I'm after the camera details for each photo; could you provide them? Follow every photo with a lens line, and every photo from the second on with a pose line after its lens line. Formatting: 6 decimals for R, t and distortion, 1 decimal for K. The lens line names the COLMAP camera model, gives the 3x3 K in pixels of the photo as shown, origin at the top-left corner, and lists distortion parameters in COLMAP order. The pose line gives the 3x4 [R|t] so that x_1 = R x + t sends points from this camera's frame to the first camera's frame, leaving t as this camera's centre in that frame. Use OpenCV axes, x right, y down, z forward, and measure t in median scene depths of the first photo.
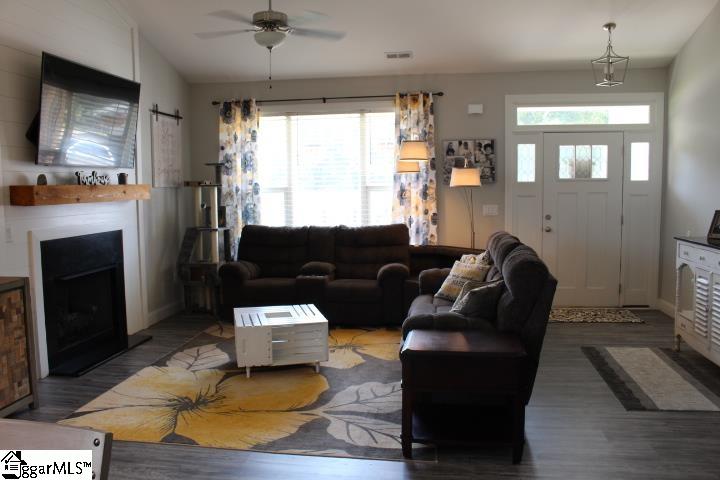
lens RADIAL K [[599.3, 0, 356.0], [0, 599.3, 239.5], [0, 0, 1]] dist [-0.161450, 0.153644]
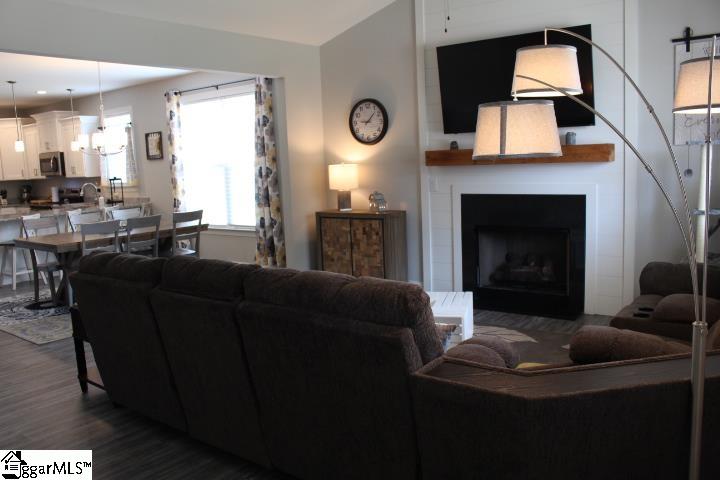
lens RADIAL K [[599.3, 0, 356.0], [0, 599.3, 239.5], [0, 0, 1]] dist [-0.161450, 0.153644]
pose [[-0.477936, 0.148605, -0.865733, 0.559390], [-0.031421, 0.982063, 0.185919, -0.105502], [0.877832, 0.116060, -0.464694, 1.115909]]
